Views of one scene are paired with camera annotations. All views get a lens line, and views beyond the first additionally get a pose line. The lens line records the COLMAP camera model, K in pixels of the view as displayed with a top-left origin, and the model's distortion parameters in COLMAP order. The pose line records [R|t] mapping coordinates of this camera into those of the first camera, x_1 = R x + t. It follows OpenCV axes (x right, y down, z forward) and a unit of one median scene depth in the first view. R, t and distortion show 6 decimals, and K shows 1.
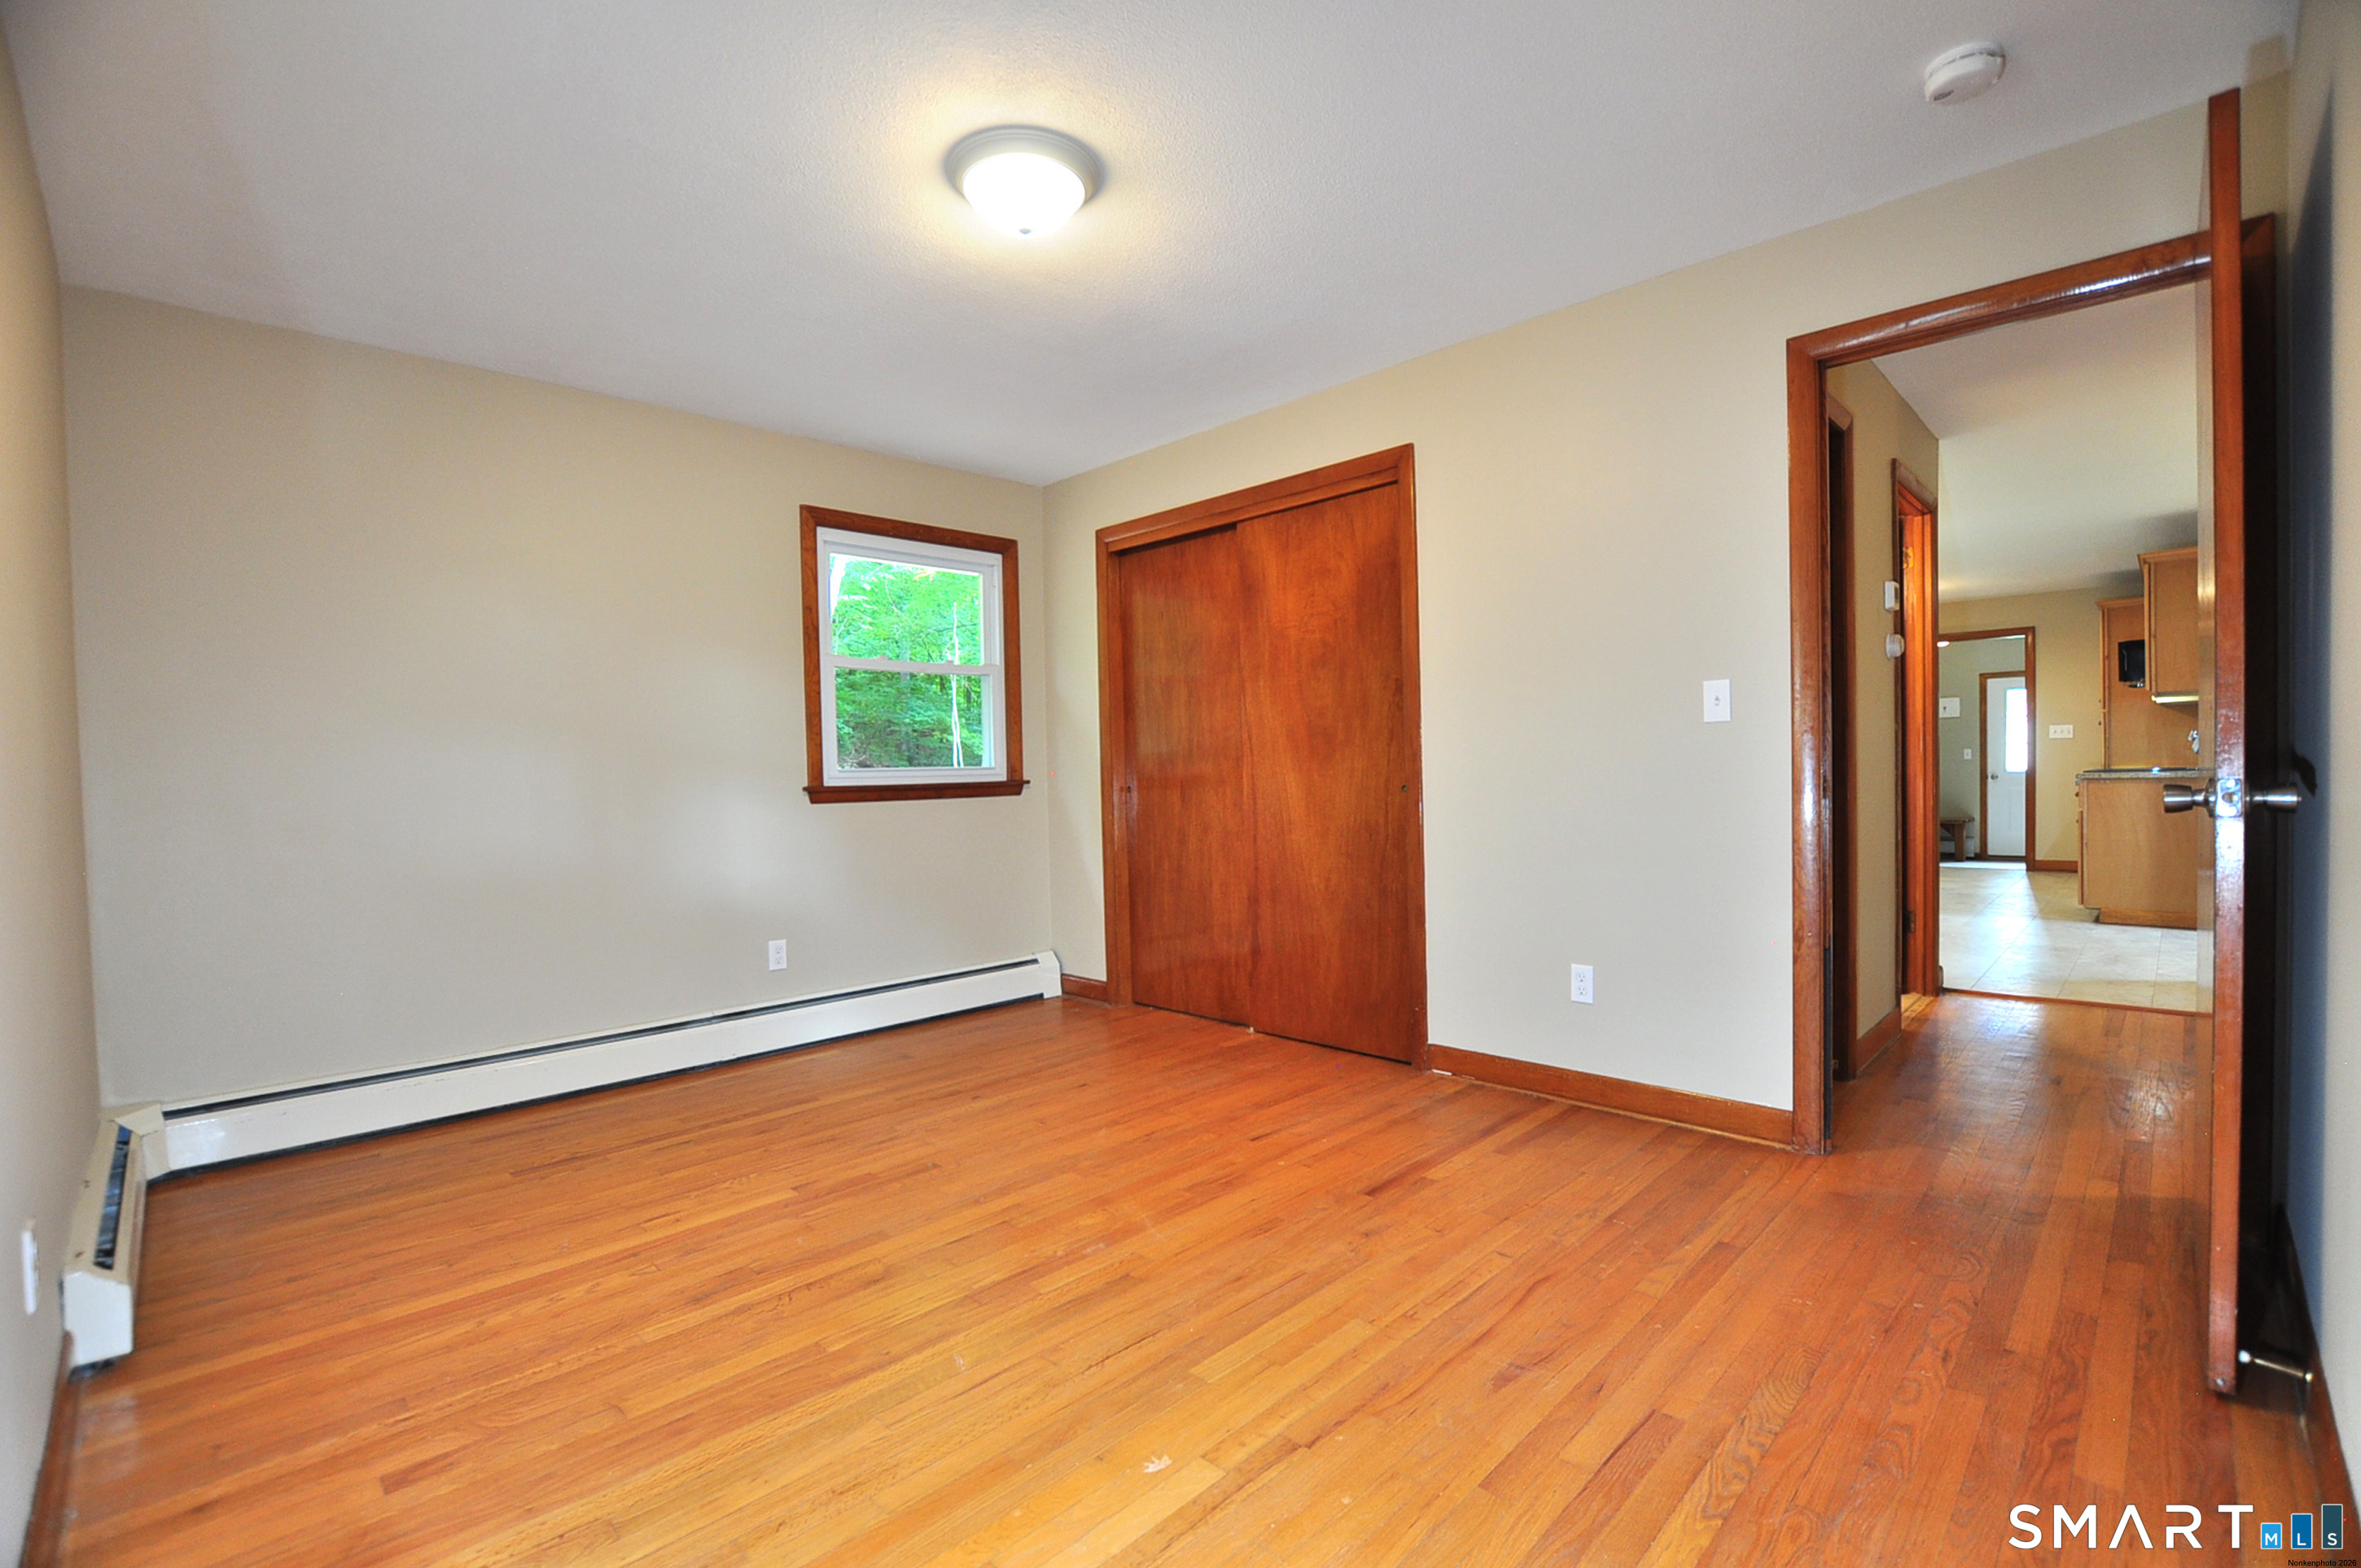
lens RADIAL K [[1043.5, 0, 1206.1], [0, 1043.5, 777.2], [0, 0, 1]] dist [-0.032264, 0.003255]
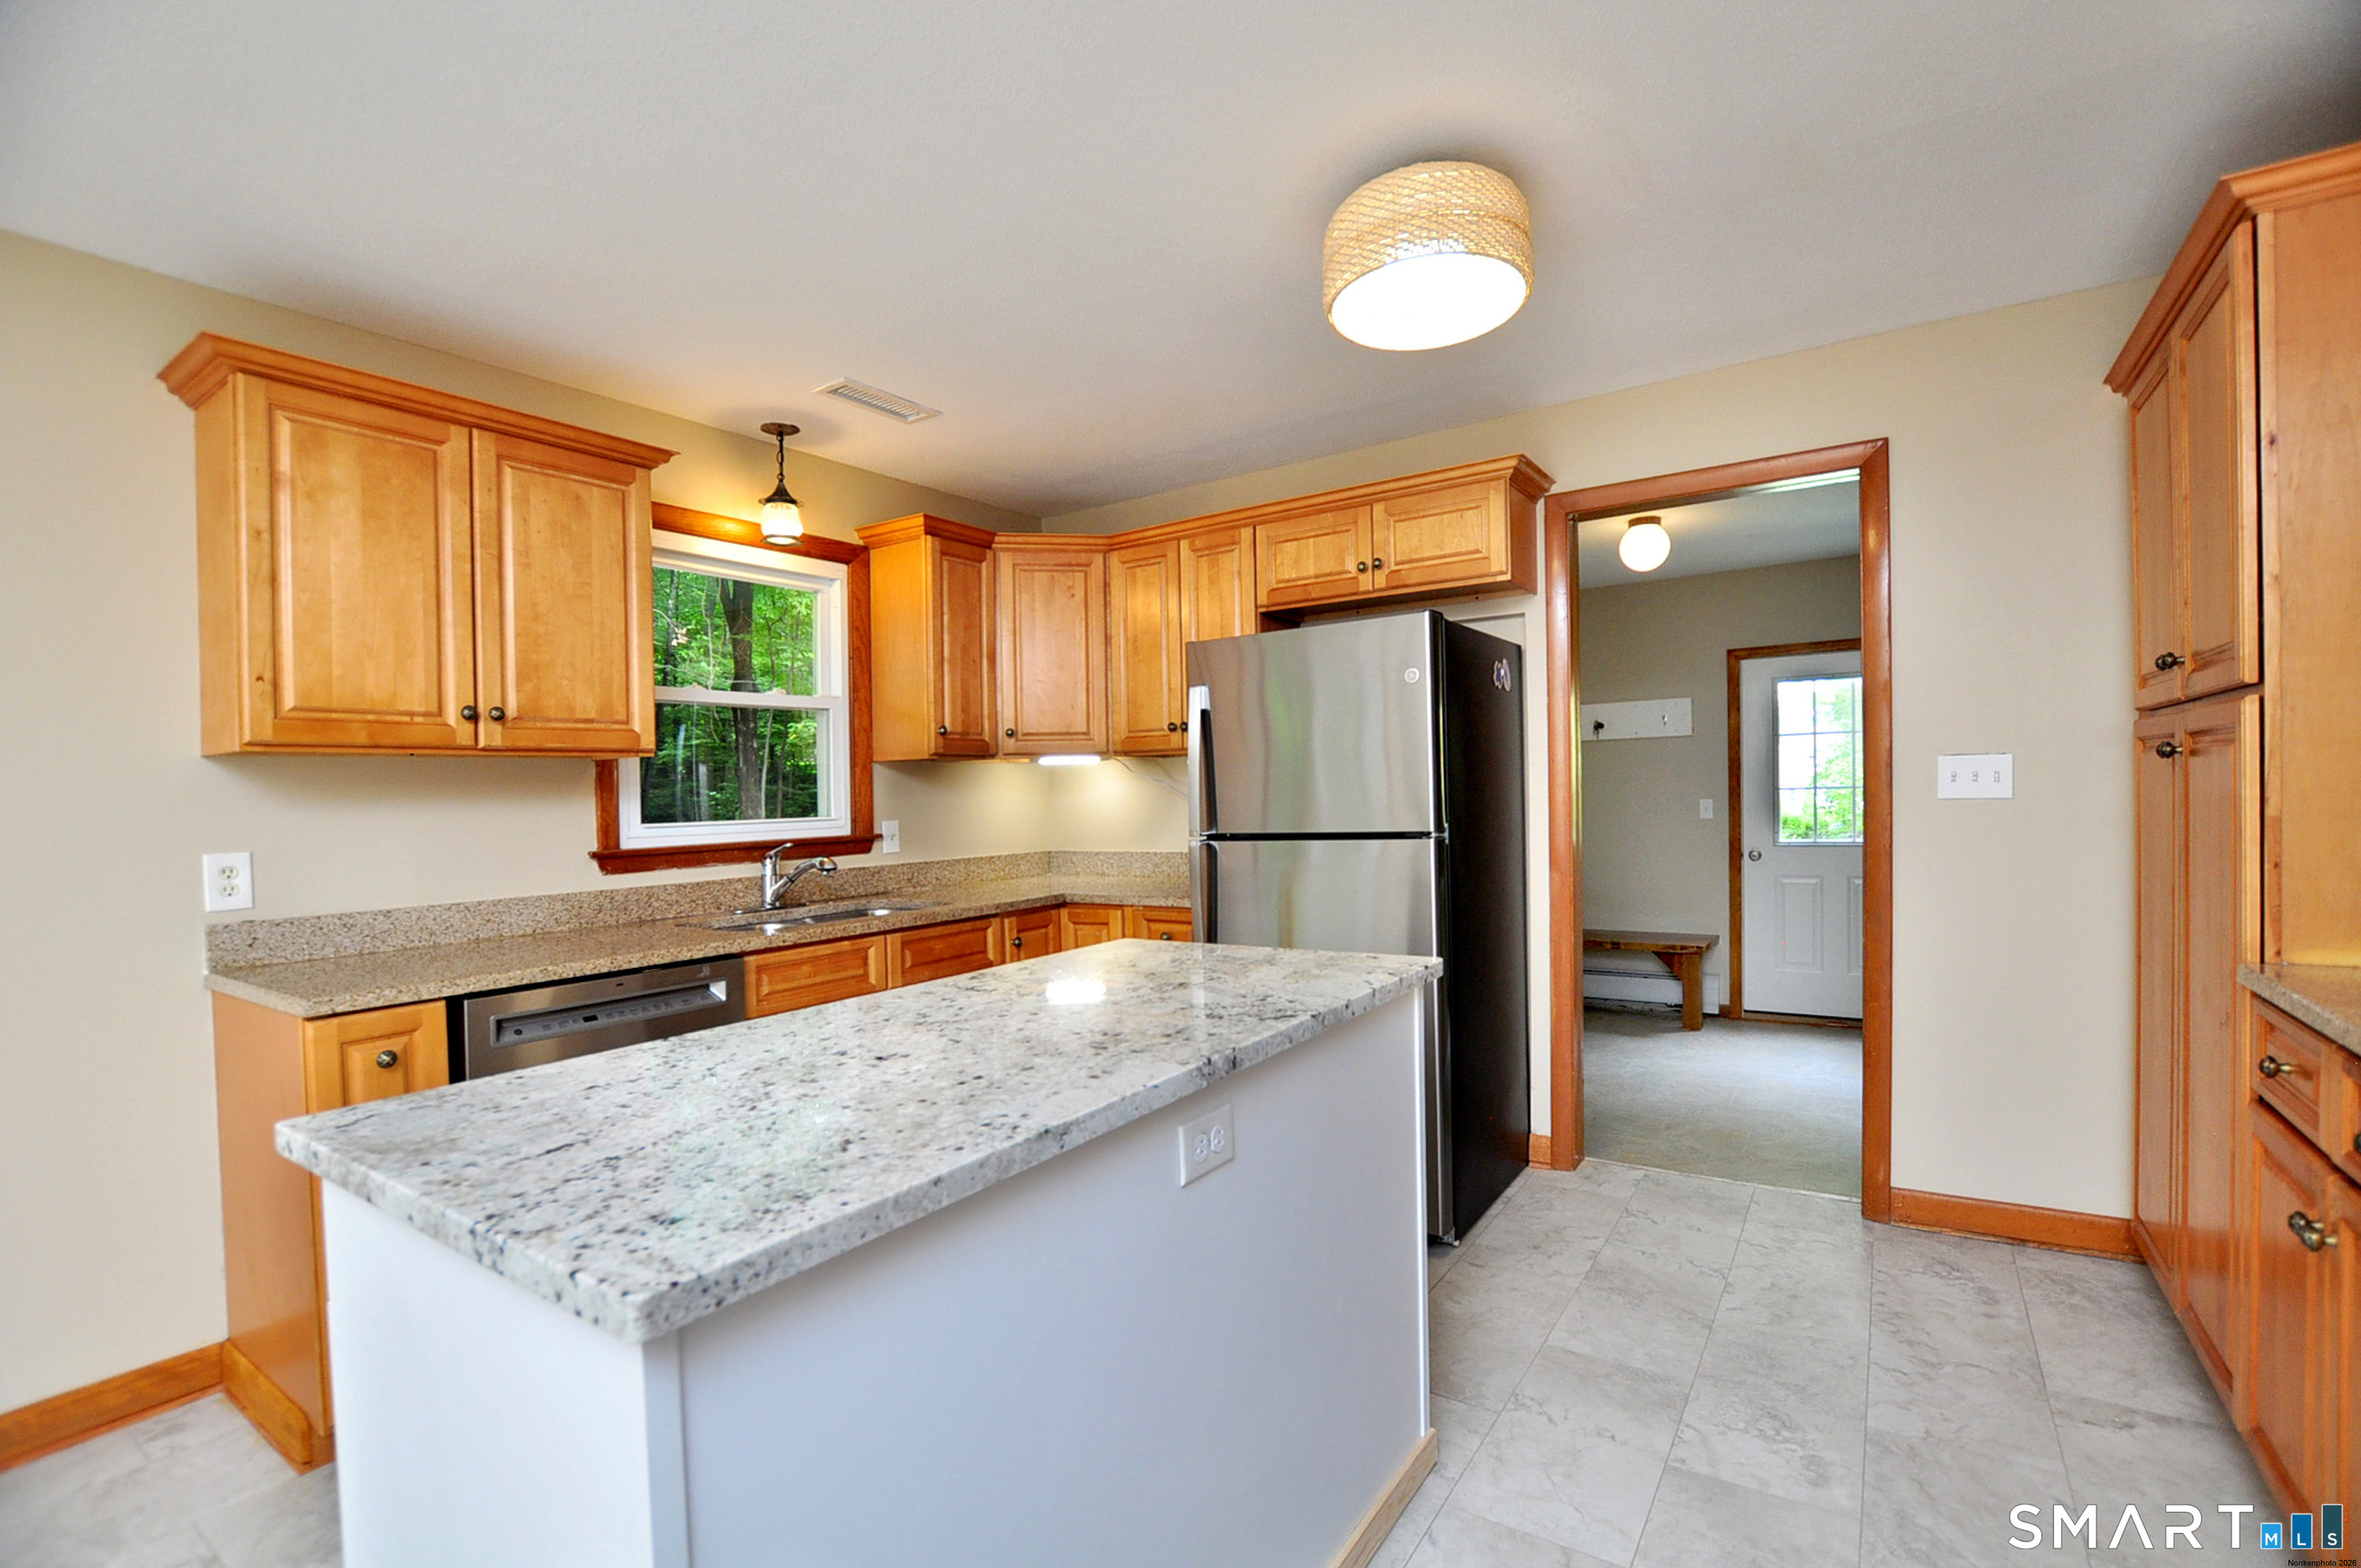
lens RADIAL K [[1043.5, 0, 1193.5], [0, 1043.5, 805.6], [0, 0, 1]] dist [-0.032264, 0.003255]
pose [[0.985928, -0.019560, 0.166024, 0.418036], [0.019507, 0.999808, 0.001951, -0.031450], [-0.166030, 0.001315, 0.986120, 0.551548]]
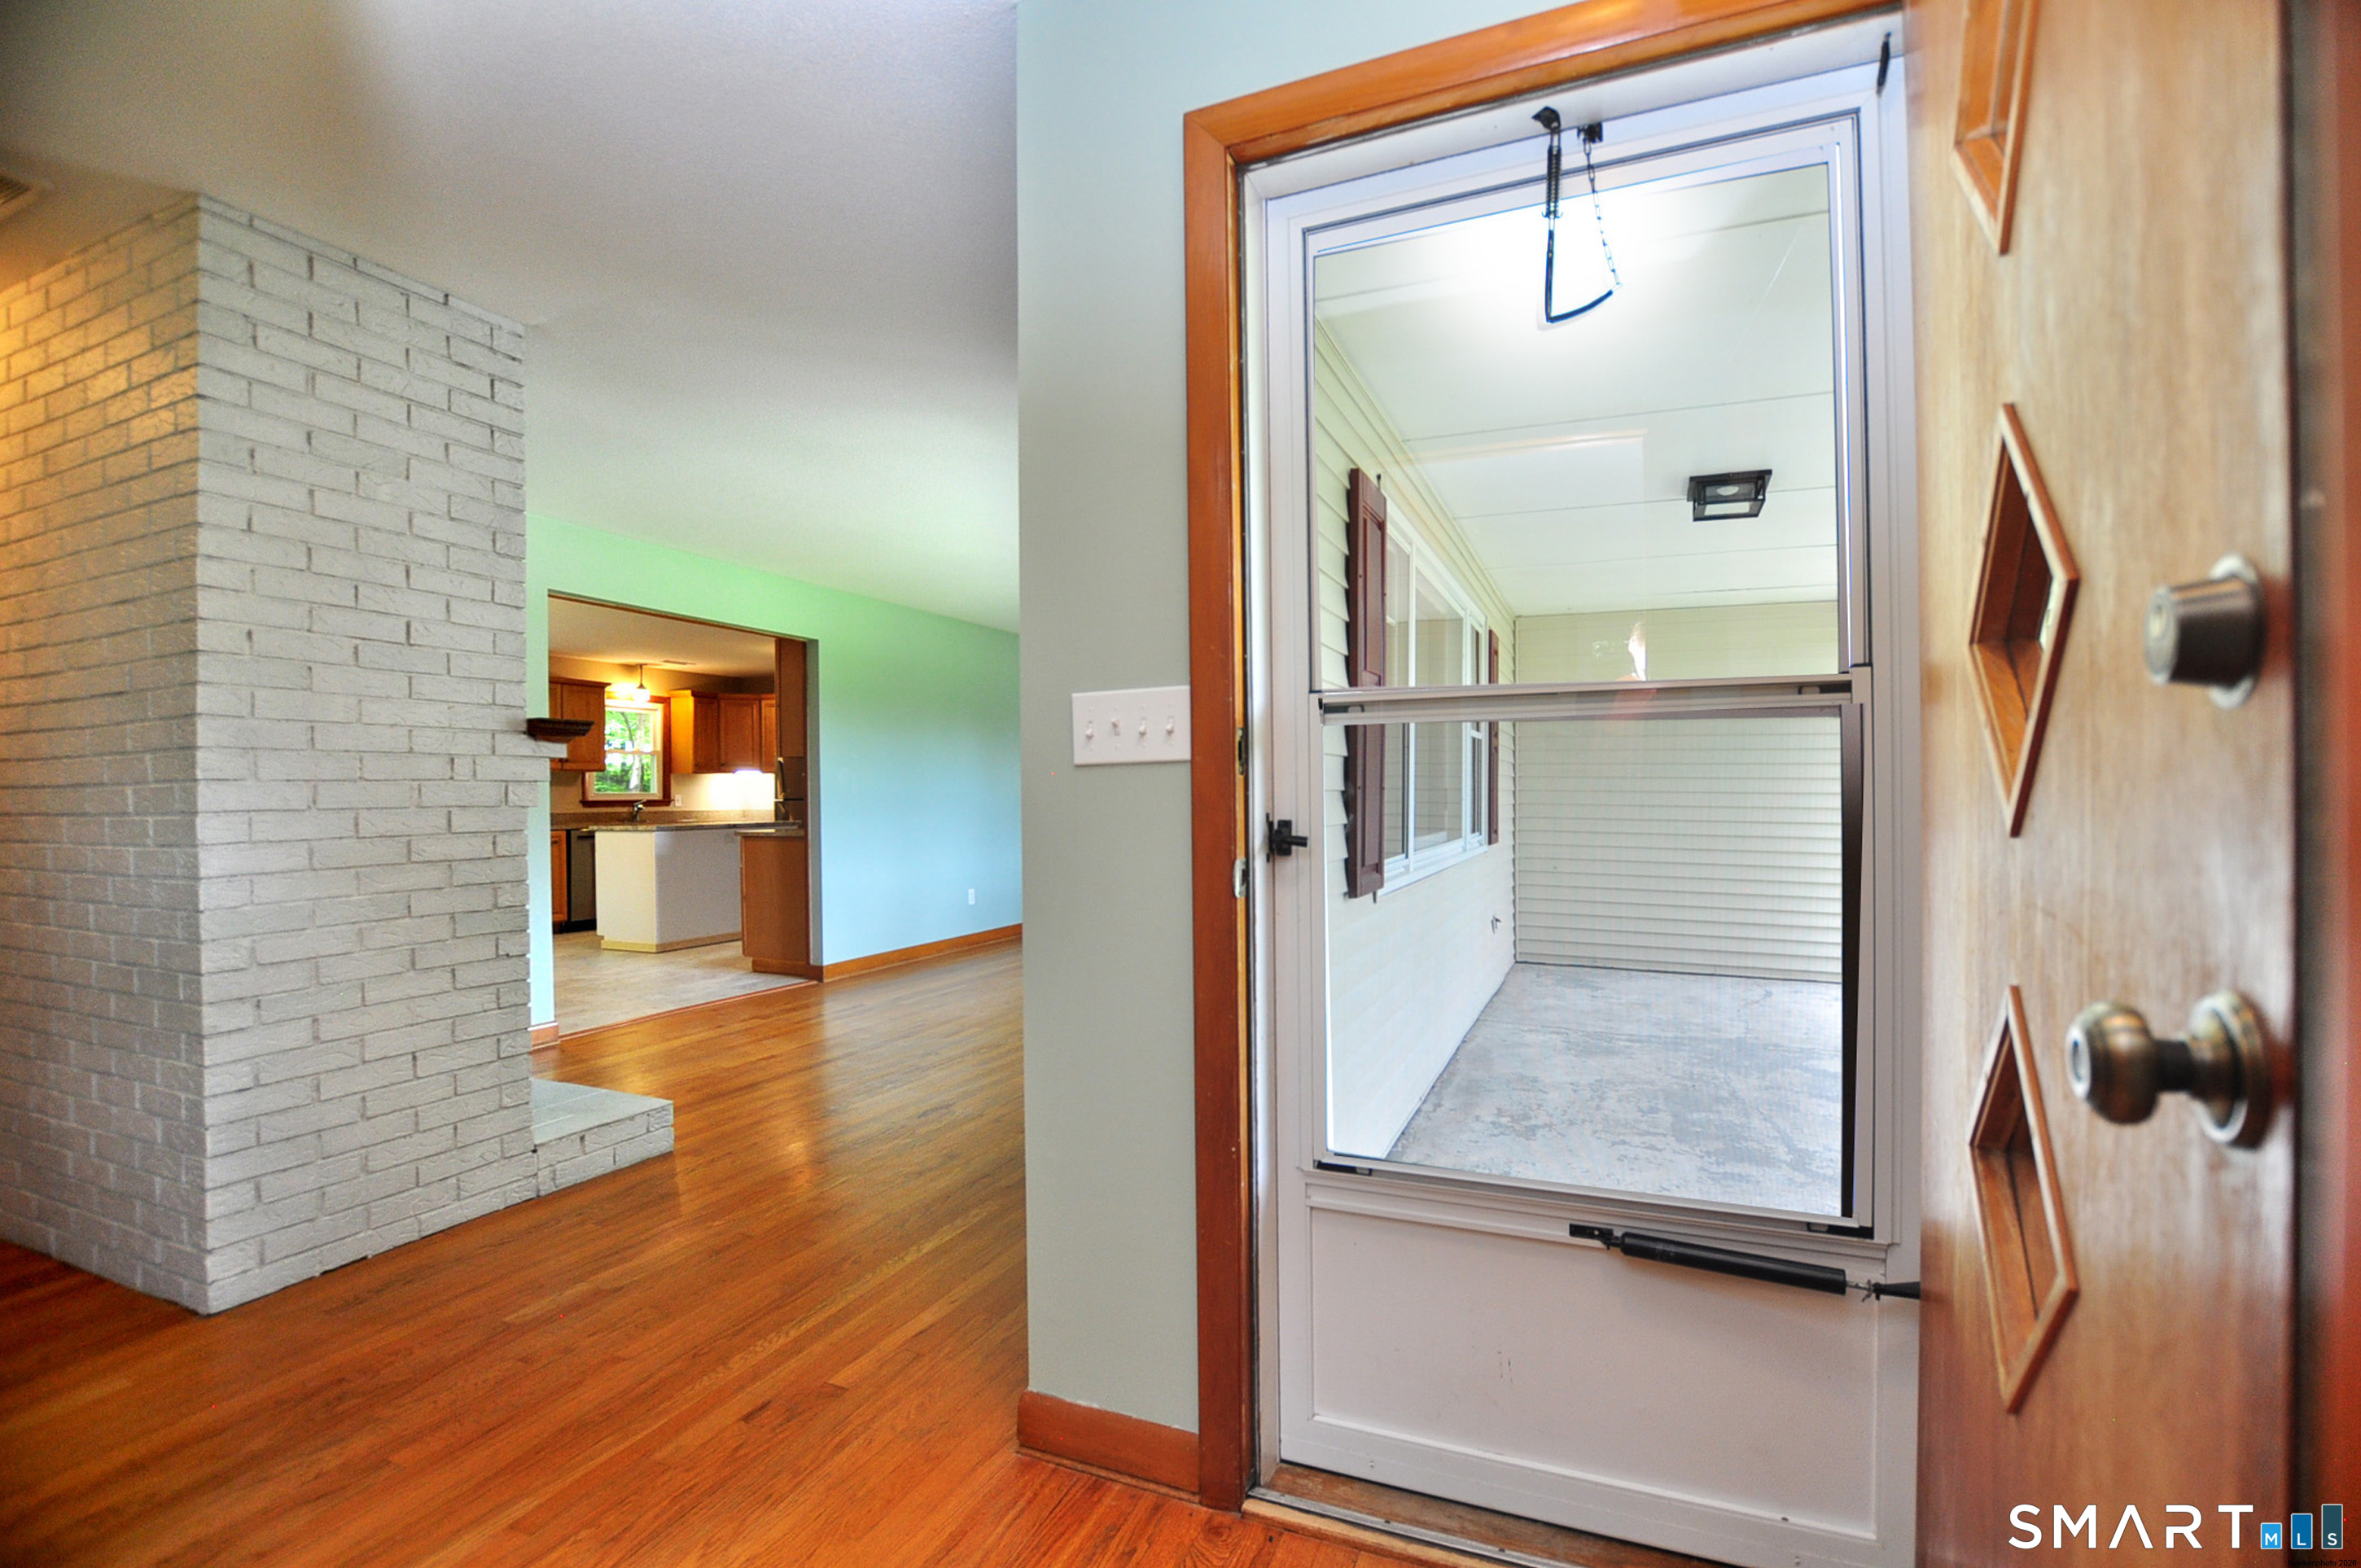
lens RADIAL K [[1043.5, 0, 1204.2], [0, 1043.5, 791.9], [0, 0, 1]] dist [-0.032264, 0.003255]
pose [[0.933452, 0.004167, 0.358679, 0.480470], [0.002594, 0.999828, -0.018366, -0.013739], [-0.358694, 0.018074, 0.933280, -0.082590]]
